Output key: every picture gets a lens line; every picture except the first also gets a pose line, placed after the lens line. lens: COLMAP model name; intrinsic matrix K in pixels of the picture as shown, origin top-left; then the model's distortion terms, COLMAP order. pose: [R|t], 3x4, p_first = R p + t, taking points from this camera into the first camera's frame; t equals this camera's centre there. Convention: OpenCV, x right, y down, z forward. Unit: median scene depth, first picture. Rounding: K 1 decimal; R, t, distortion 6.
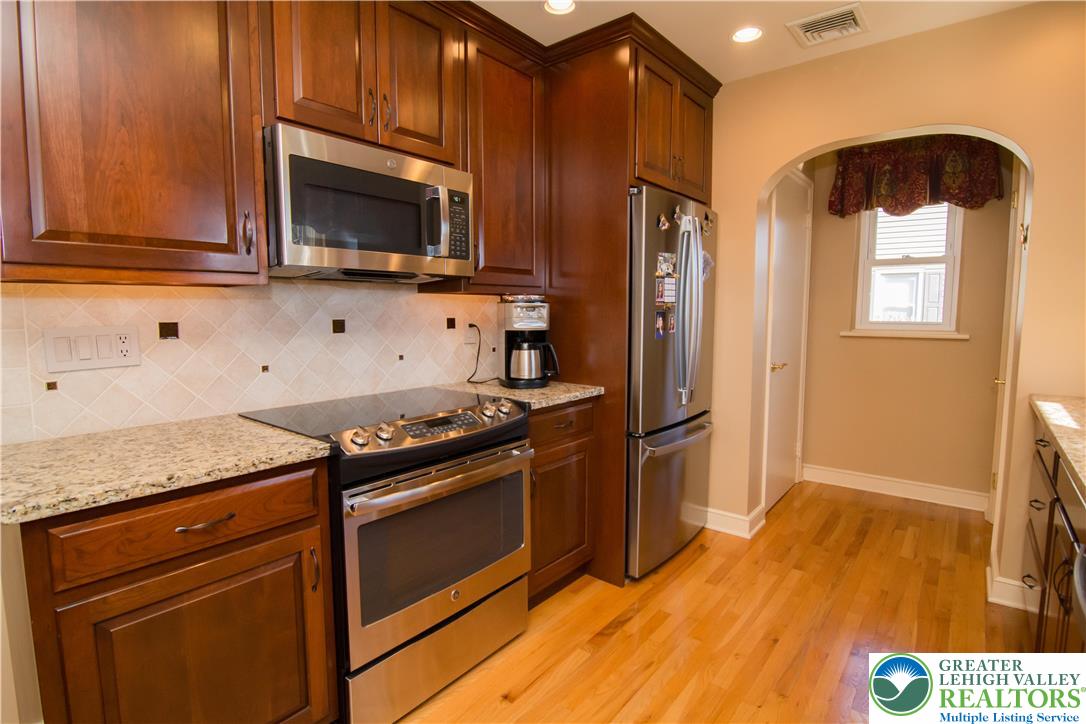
lens RADIAL K [[534.1, 0, 549.8], [0, 534.1, 359.4], [0, 0, 1]] dist [-0.002757, -0.016284]
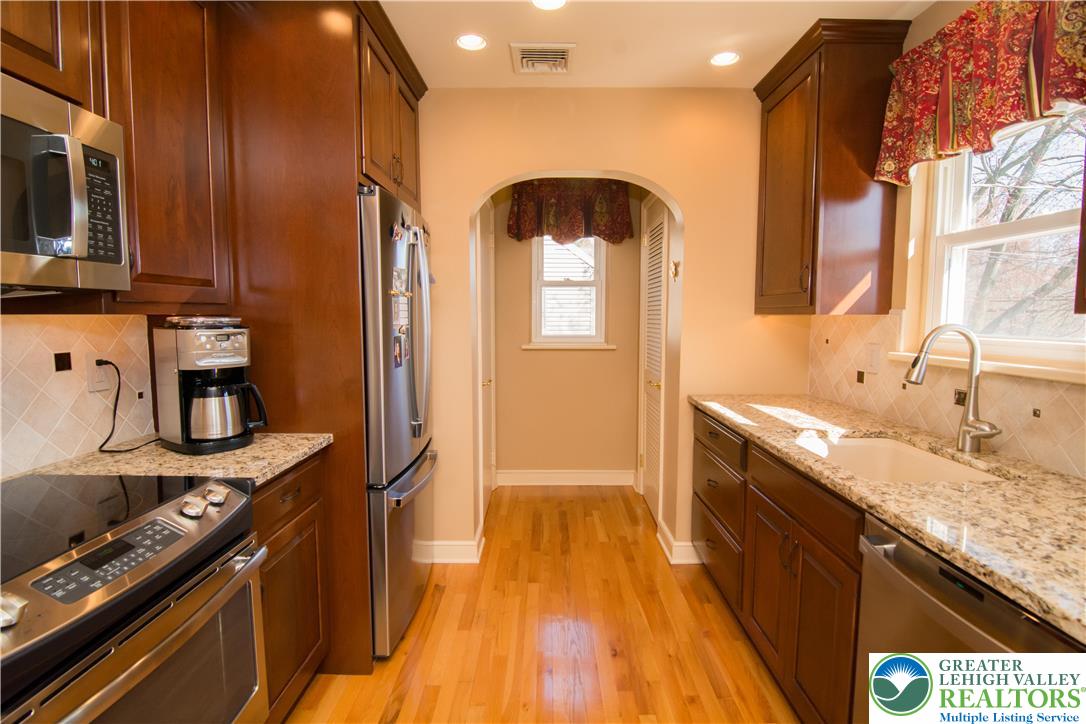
lens RADIAL K [[520.4, 0, 550.1], [0, 520.4, 359.4], [0, 0, 1]] dist [-0.002534, -0.012657]
pose [[0.777685, -0.051509, 0.626540, -0.124009], [0.057295, 0.998297, 0.010956, -0.047147], [-0.626037, 0.027378, 0.779312, 0.198314]]
